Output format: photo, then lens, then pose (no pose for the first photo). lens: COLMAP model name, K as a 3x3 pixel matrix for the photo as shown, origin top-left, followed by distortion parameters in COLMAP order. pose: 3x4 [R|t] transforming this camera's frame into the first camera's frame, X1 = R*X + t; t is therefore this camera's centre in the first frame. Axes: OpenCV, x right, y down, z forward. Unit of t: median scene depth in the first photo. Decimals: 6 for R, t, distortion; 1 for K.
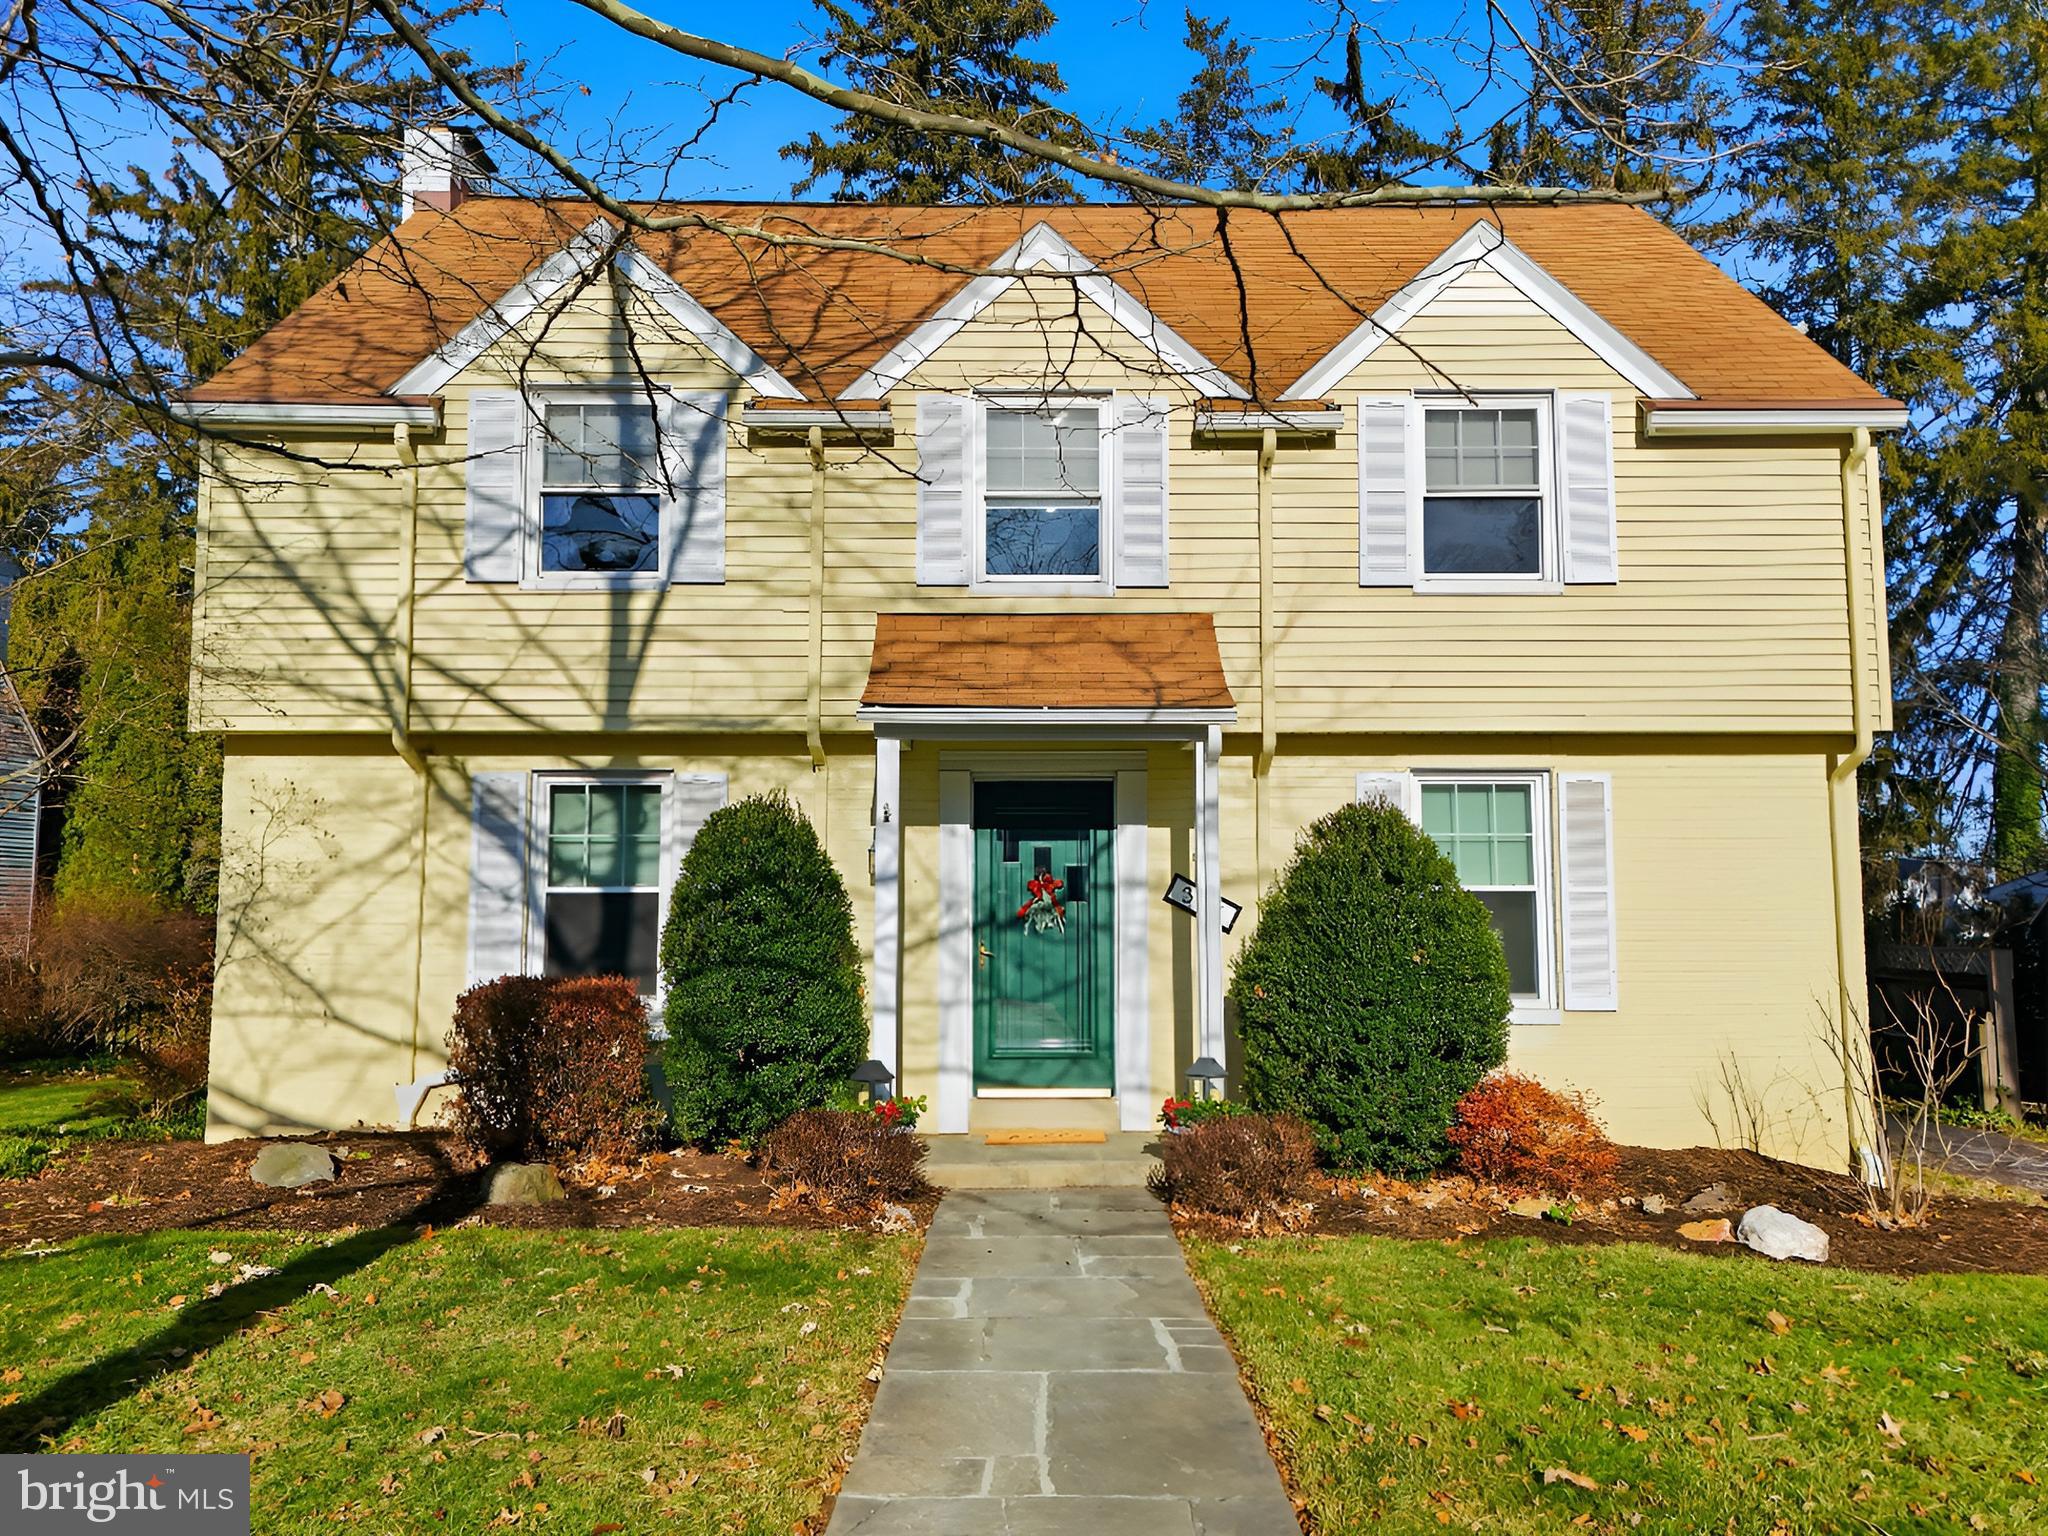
lens RADIAL K [[1443.4, 0, 1018.4], [0, 1443.4, 798.9], [0, 0, 1]] dist [0.006724, 0.003084]
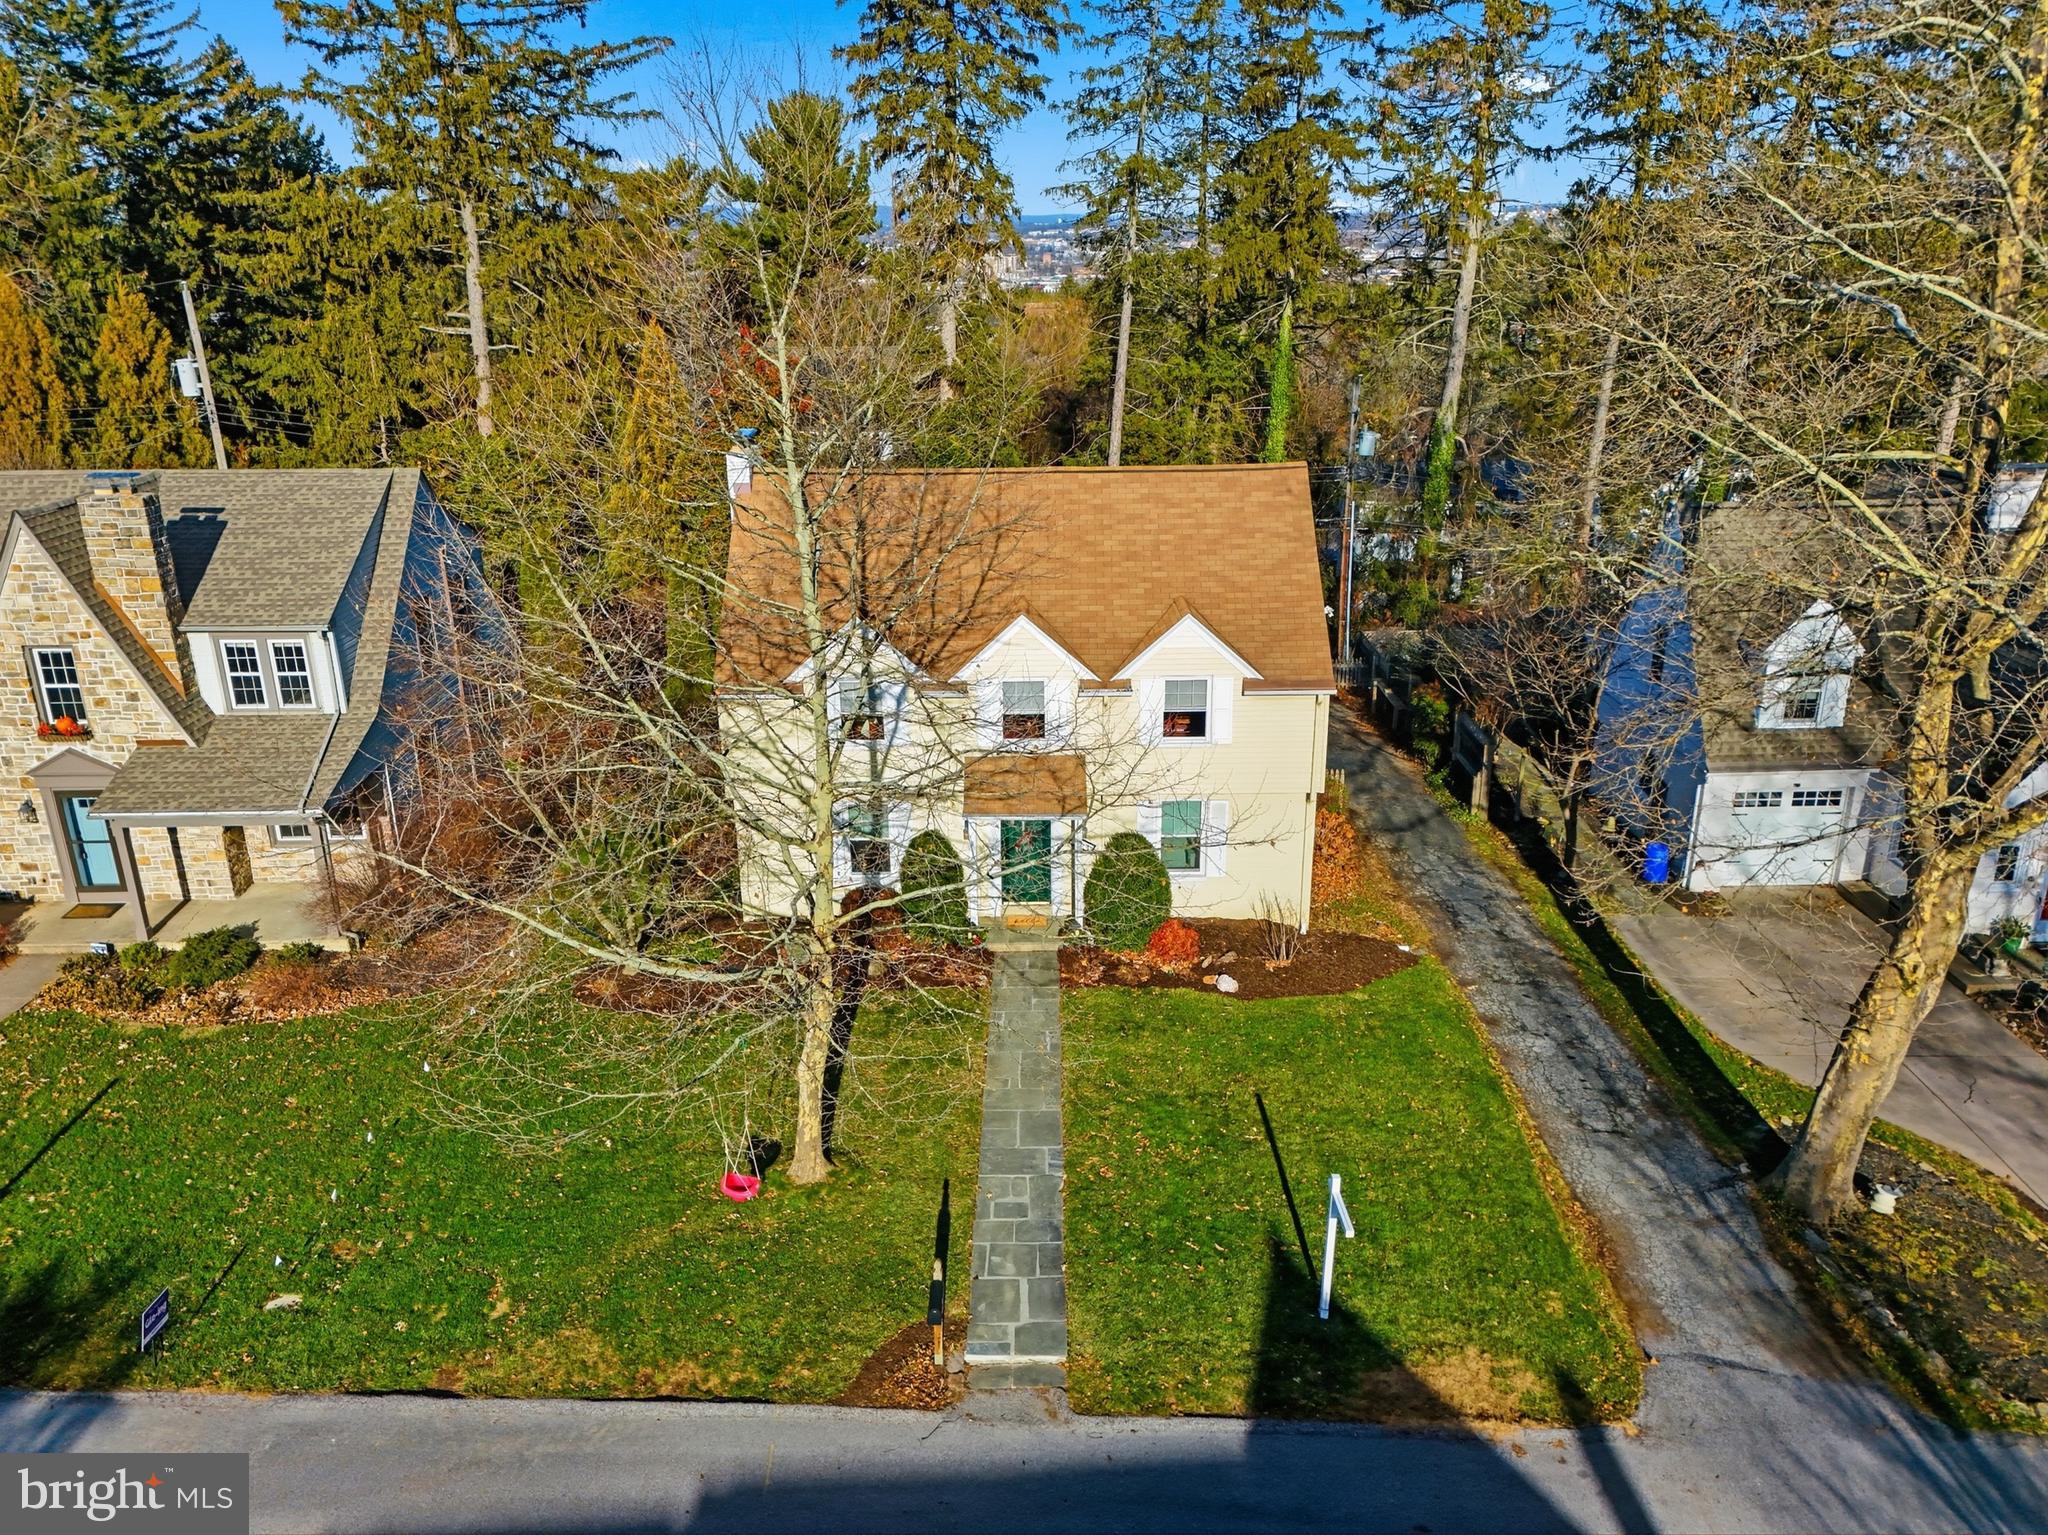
lens RADIAL K [[1506.4, 0, 1034.2], [0, 1506.4, 768.2], [0, 0, 1]] dist [0.037465, -0.007890]
pose [[0.999981, -0.006095, 0.000161, 0.033953], [0.005420, 0.900715, 0.434377, -1.359025], [-0.002793, -0.434368, 0.900731, -1.620357]]
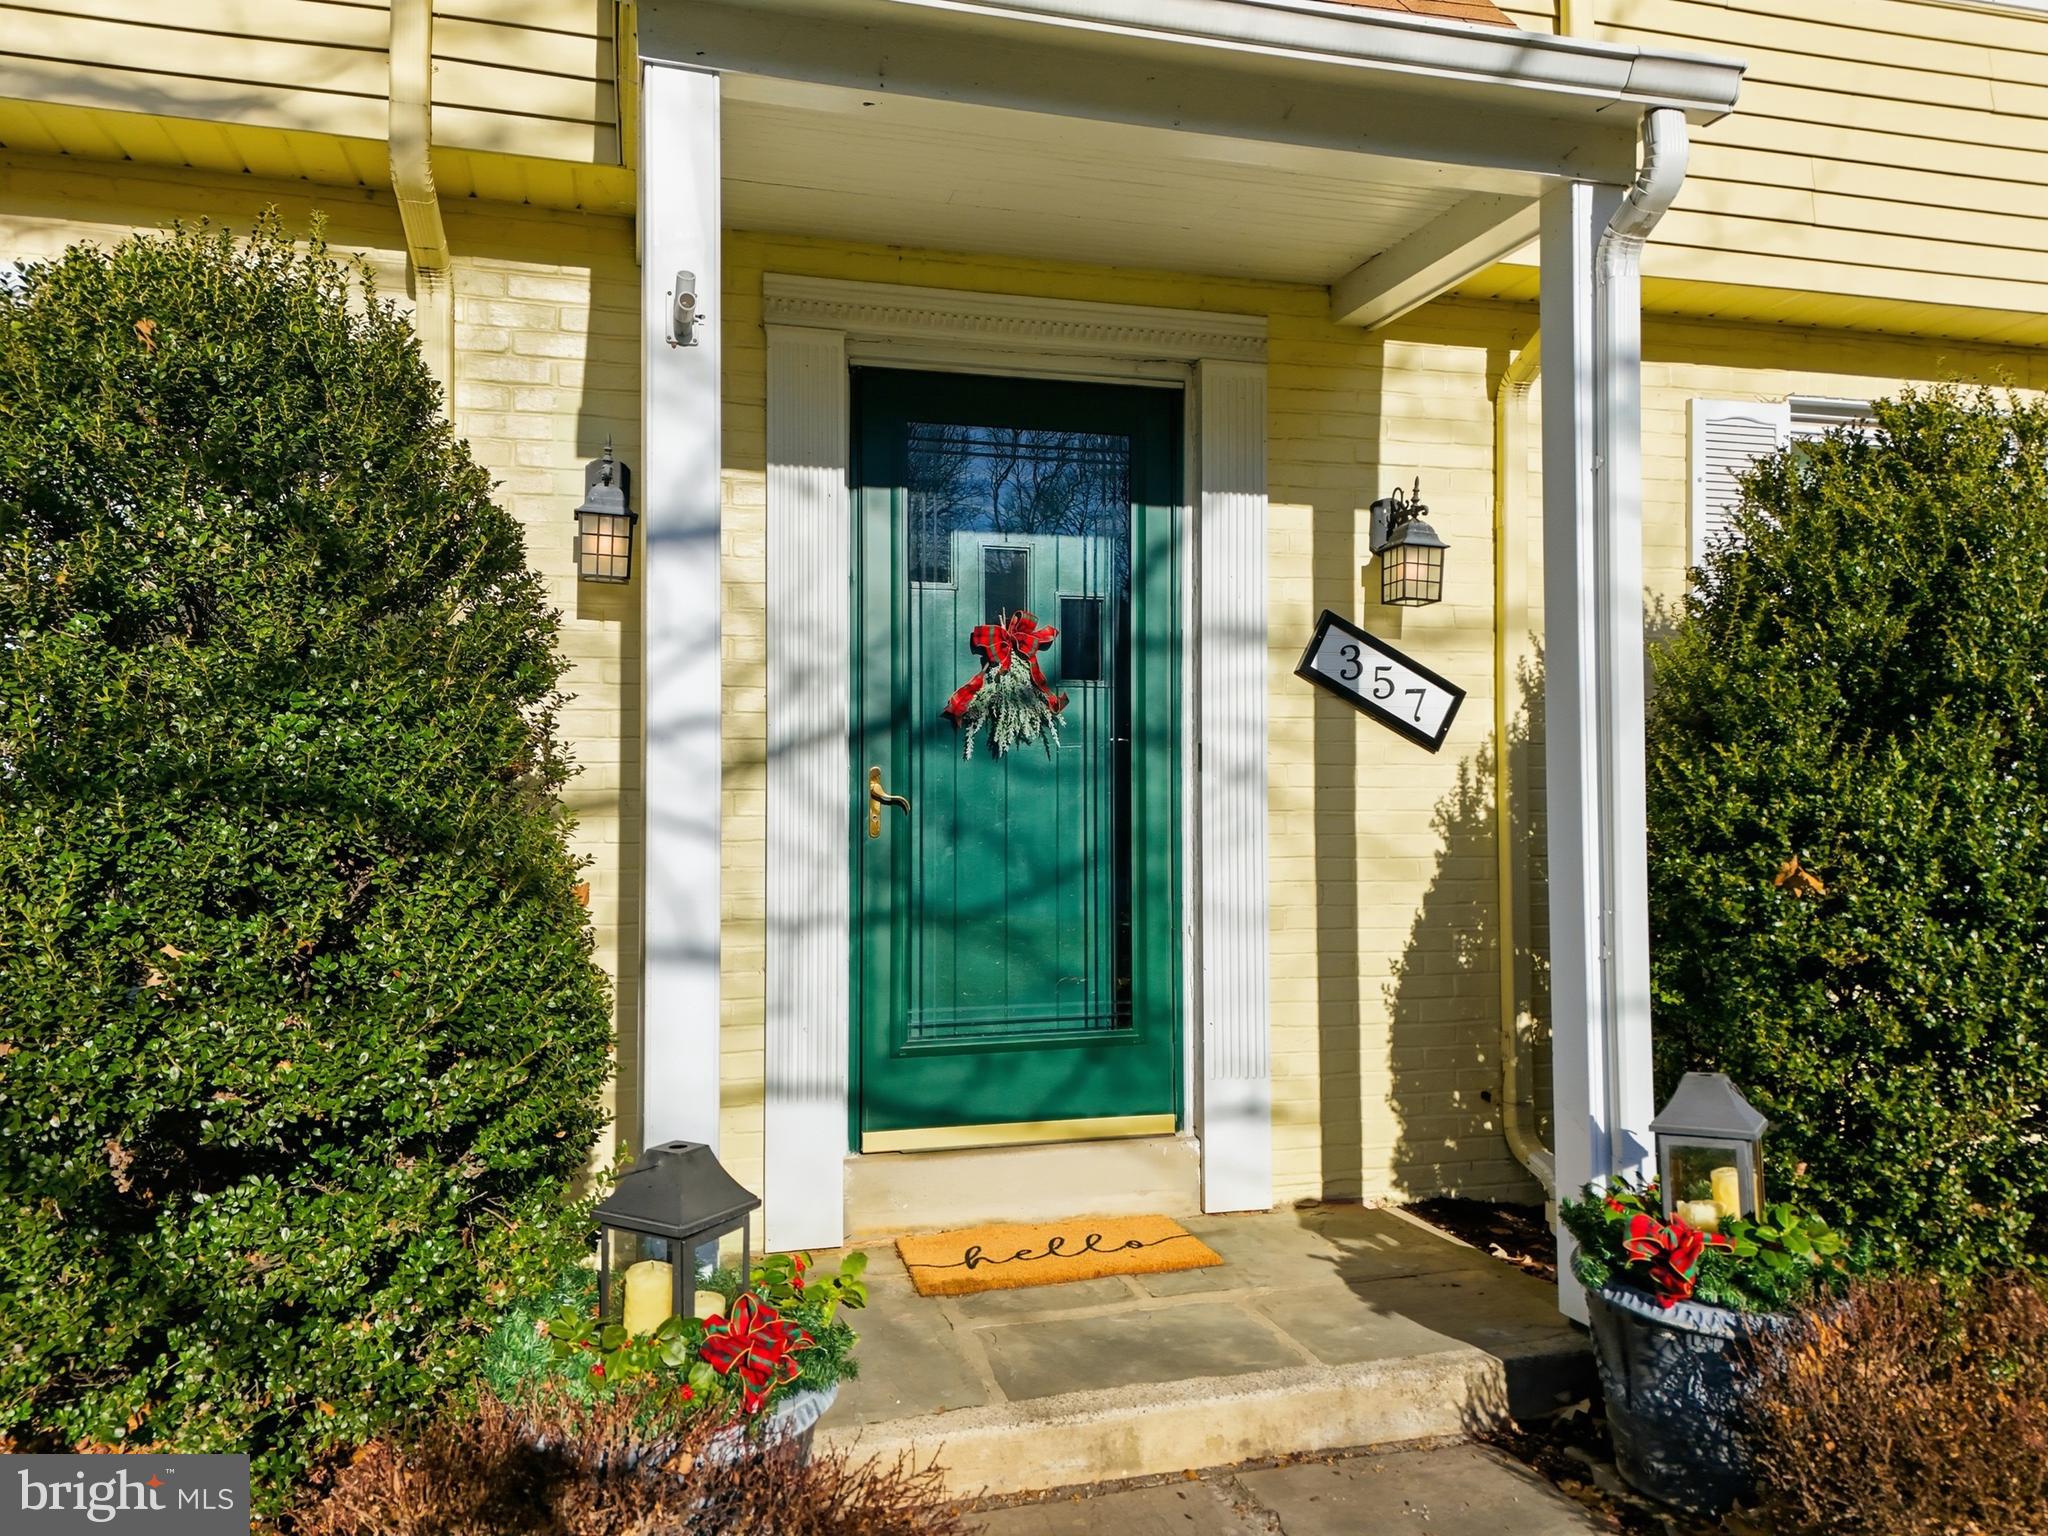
lens RADIAL K [[1443.4, 0, 1018.4], [0, 1443.4, 798.9], [0, 0, 1]] dist [0.006724, 0.003084]
pose [[0.966245, -0.001560, 0.257622, -0.091579], [-0.014856, 0.997980, 0.061763, 0.083232], [-0.257198, -0.063505, 0.964270, 0.613686]]
